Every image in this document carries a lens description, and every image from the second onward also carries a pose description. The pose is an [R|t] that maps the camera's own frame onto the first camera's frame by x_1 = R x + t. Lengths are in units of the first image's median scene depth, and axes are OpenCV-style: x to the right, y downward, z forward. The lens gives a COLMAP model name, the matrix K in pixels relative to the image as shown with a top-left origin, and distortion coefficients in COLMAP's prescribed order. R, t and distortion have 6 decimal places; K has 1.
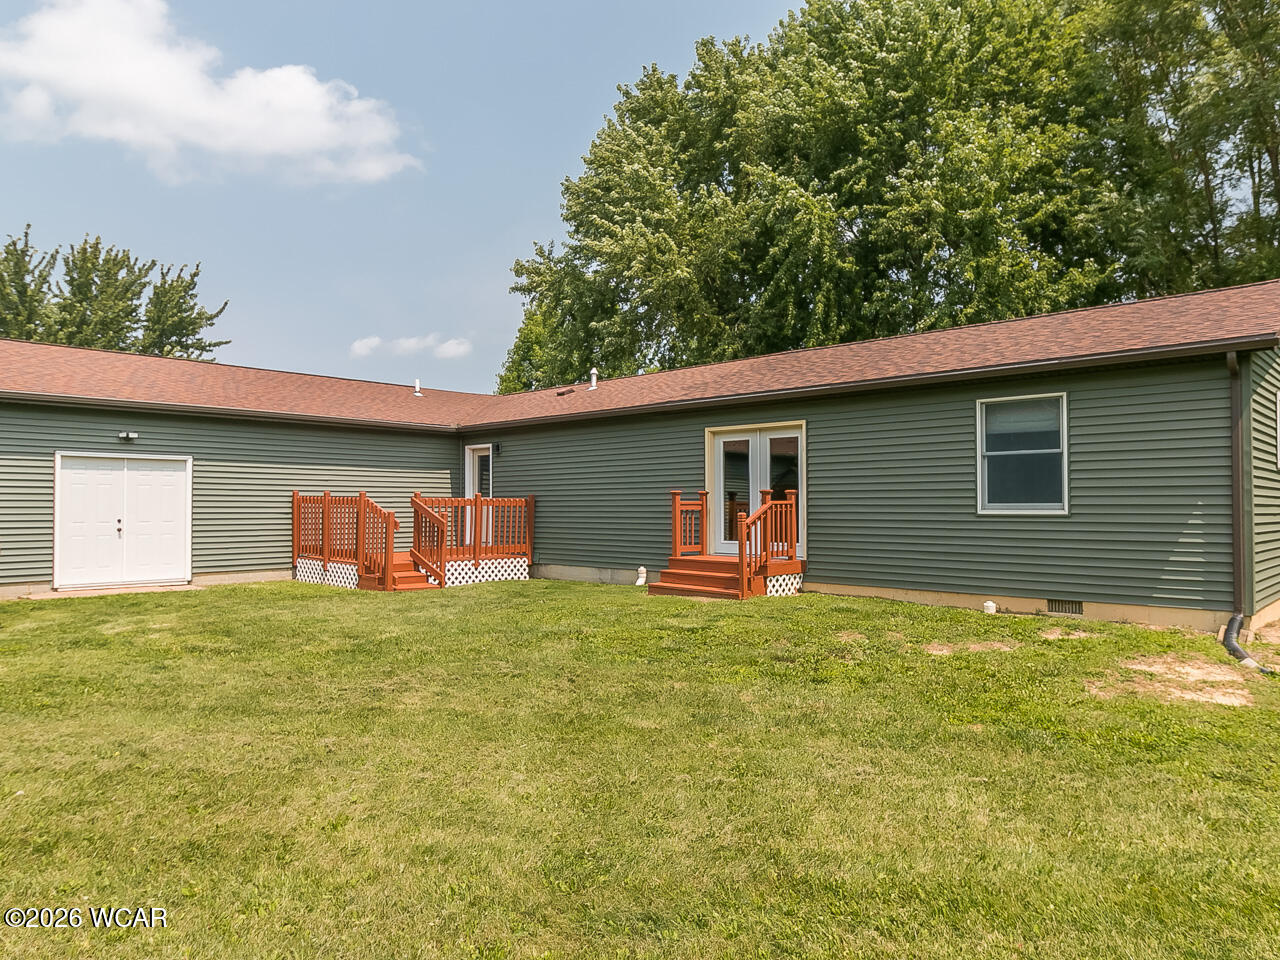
lens RADIAL K [[845.3, 0, 641.0], [0, 845.3, 475.4], [0, 0, 1]] dist [-0.000325, 0.002391]
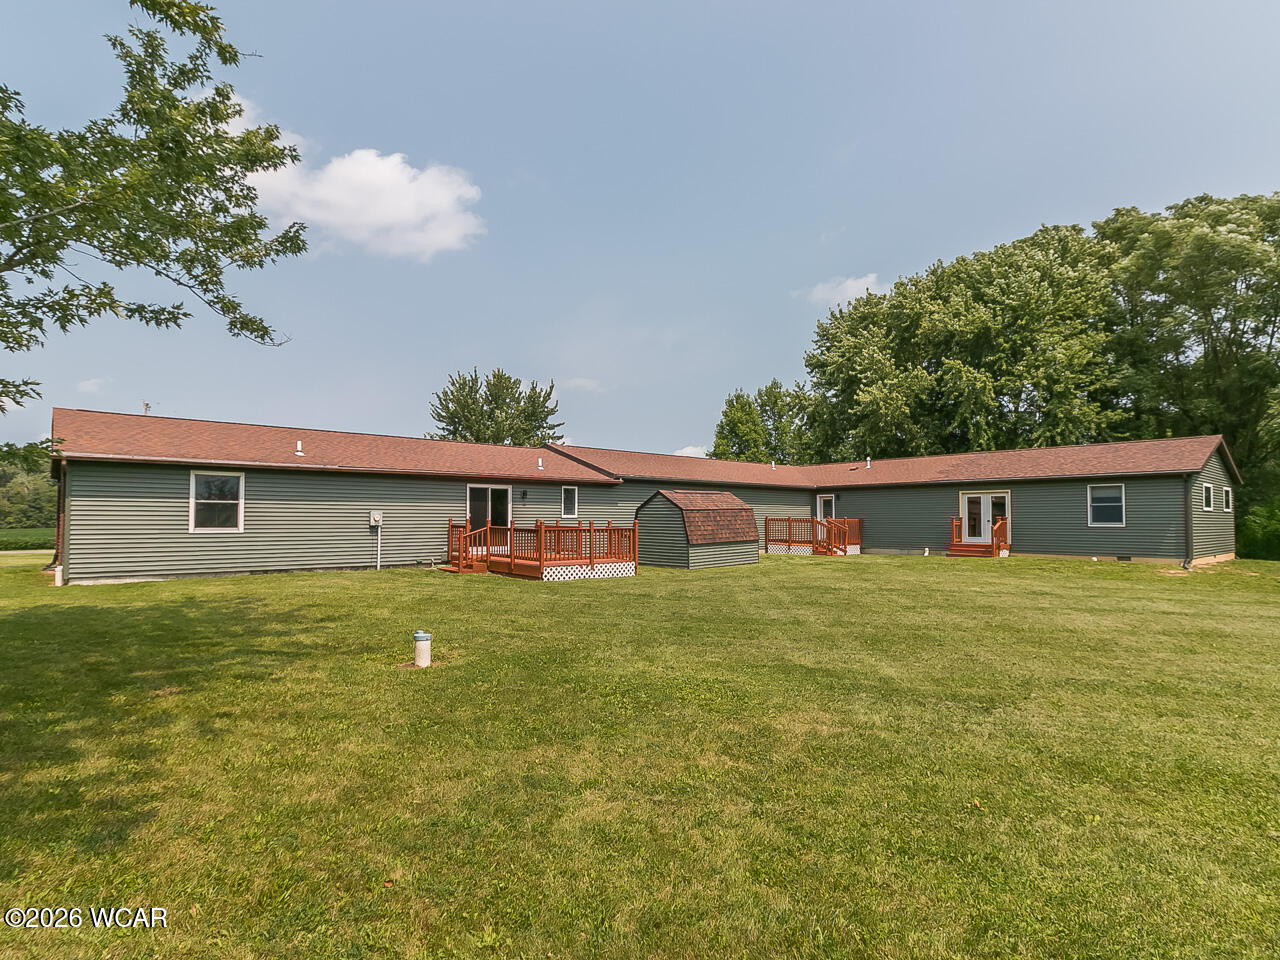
lens RADIAL K [[671.2, 0, 638.7], [0, 671.2, 493.3], [0, 0, 1]] dist [0.001212, -0.000550]
pose [[0.996308, -0.001420, -0.085837, -0.665553], [0.001182, 0.999995, -0.002821, -0.043988], [0.085840, 0.002710, 0.996305, -0.996255]]
